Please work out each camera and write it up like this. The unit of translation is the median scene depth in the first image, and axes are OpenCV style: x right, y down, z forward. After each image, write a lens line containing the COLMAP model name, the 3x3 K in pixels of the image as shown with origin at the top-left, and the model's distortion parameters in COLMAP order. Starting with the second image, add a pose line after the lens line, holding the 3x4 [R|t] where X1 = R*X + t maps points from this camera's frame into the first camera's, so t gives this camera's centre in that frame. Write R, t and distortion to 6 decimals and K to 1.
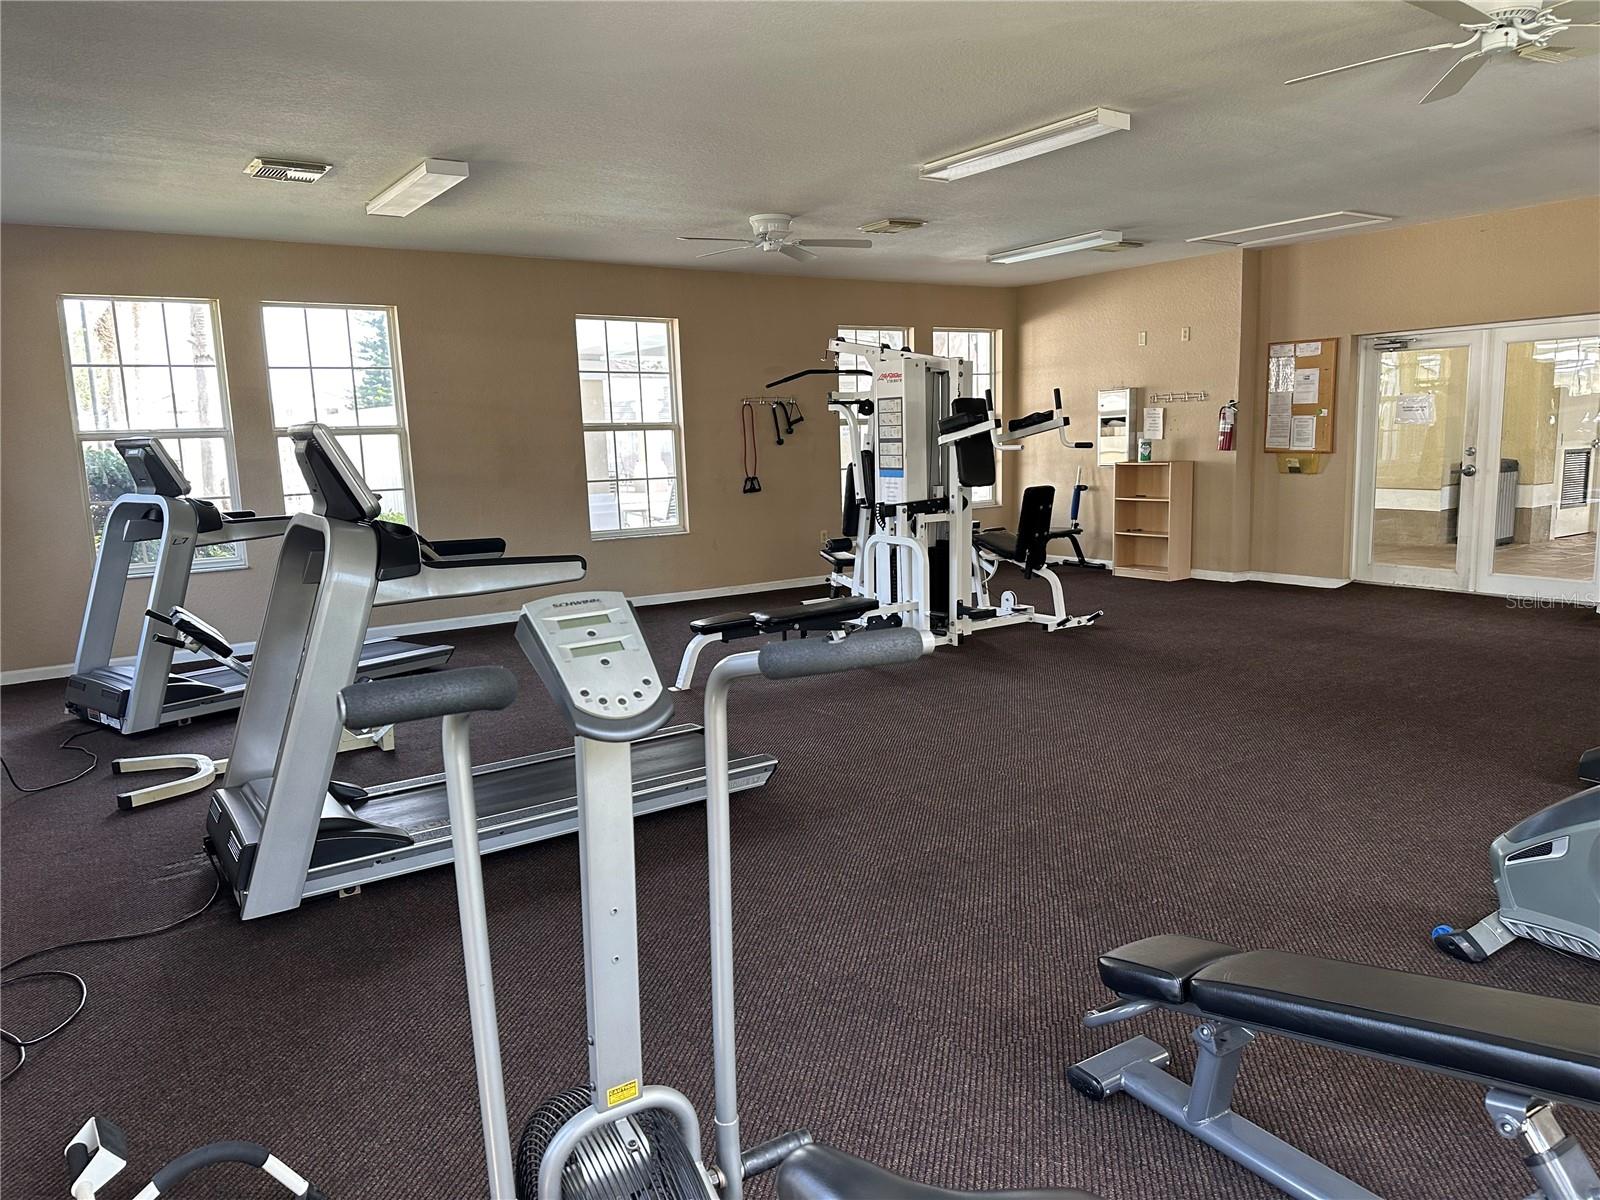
lens RADIAL K [[1133.5, 0, 800.0], [0, 1133.5, 600.0], [0, 0, 1]] dist [0.163082, -0.201740]
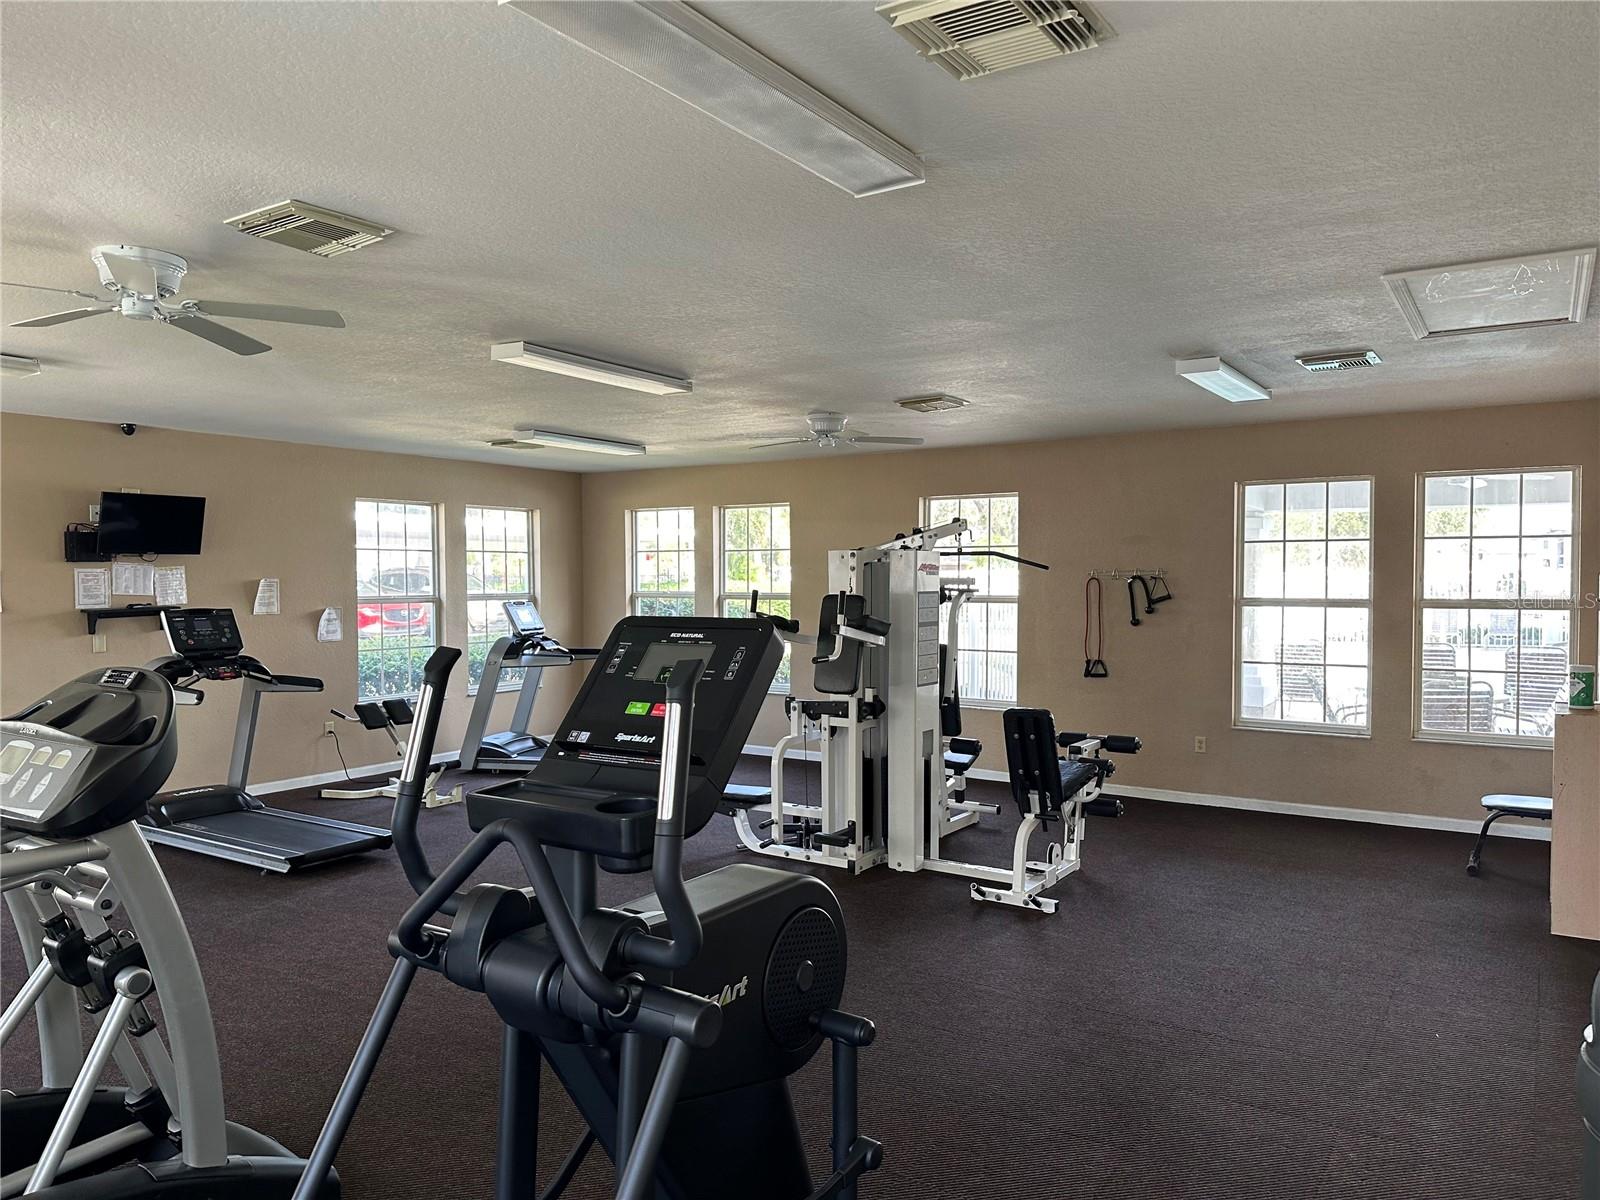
lens RADIAL K [[1133.5, 0, 800.0], [0, 1133.5, 600.0], [0, 0, 1]] dist [0.163082, -0.201740]
pose [[0.395496, 0.029135, -0.918005, 0.662052], [-0.159457, 0.986497, -0.037389, -0.083544], [0.904520, 0.161169, 0.394802, 0.434082]]
